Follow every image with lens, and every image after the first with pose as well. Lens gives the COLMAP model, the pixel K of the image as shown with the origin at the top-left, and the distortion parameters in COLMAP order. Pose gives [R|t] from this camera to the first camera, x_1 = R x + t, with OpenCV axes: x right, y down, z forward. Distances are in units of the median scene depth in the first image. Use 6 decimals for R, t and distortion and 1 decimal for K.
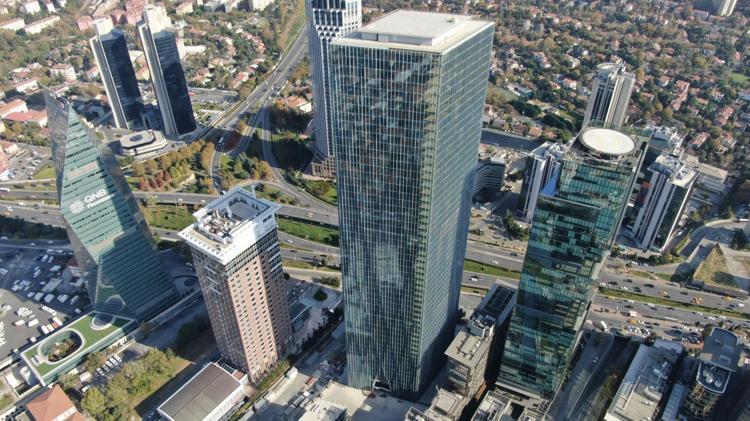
lens RADIAL K [[537.6, 0, 375.4], [0, 537.6, 212.7], [0, 0, 1]] dist [-0.021835, 0.006638]
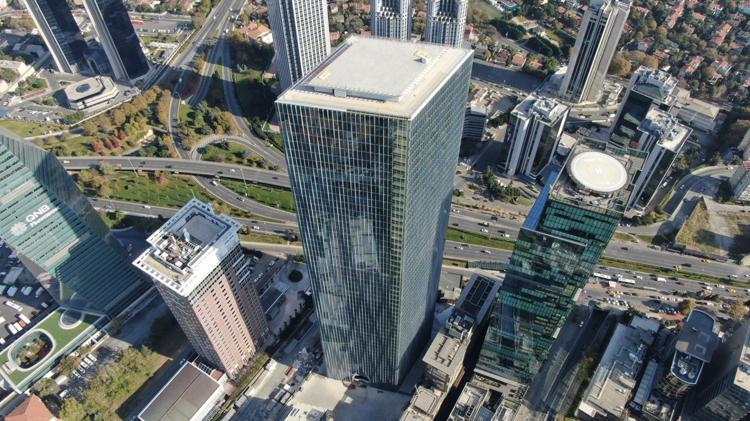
lens RADIAL K [[537.6, 0, 376.0], [0, 537.6, 210.0], [0, 0, 1]] dist [-0.021835, 0.006638]
pose [[0.998644, -0.043425, 0.028699, 0.021169], [0.035905, 0.973882, 0.224199, -0.183936], [-0.037685, -0.222865, 0.974121, 0.080047]]
